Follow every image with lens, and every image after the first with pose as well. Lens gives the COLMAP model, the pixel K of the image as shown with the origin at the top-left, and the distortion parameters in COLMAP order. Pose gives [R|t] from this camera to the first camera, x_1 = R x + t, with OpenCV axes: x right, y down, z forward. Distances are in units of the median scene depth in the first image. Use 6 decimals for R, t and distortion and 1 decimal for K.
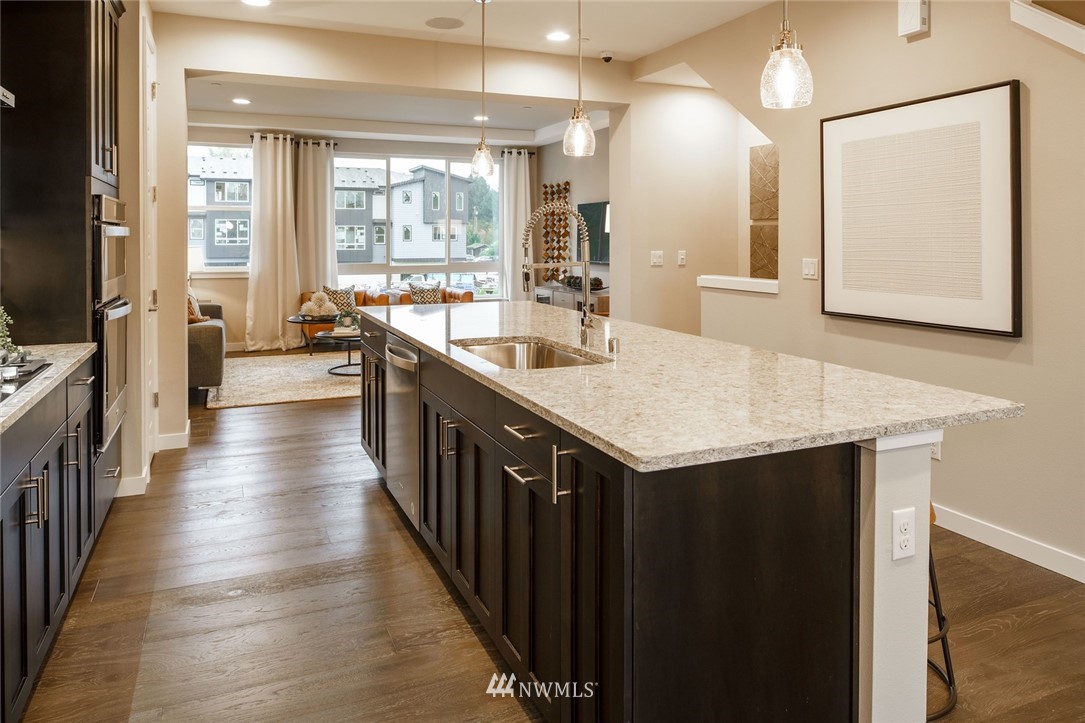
lens RADIAL K [[706.6, 0, 539.8], [0, 706.6, 242.5], [0, 0, 1]] dist [-0.002947, -0.000192]
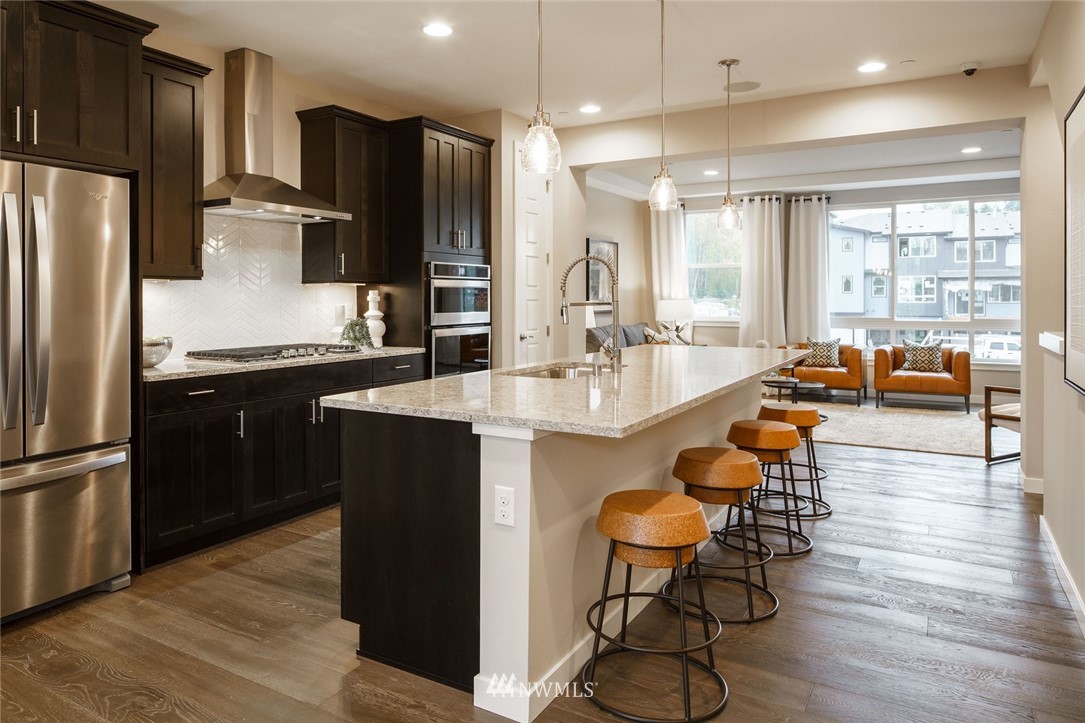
lens RADIAL K [[729.7, 0, 540.2], [0, 729.7, 294.0], [0, 0, 1]] dist [-0.001705, -0.000913]
pose [[0.604430, -0.005286, -0.796640, 0.313098], [-0.002347, 0.999962, -0.008416, 0.007909], [0.796654, 0.006956, 0.604395, 0.049262]]
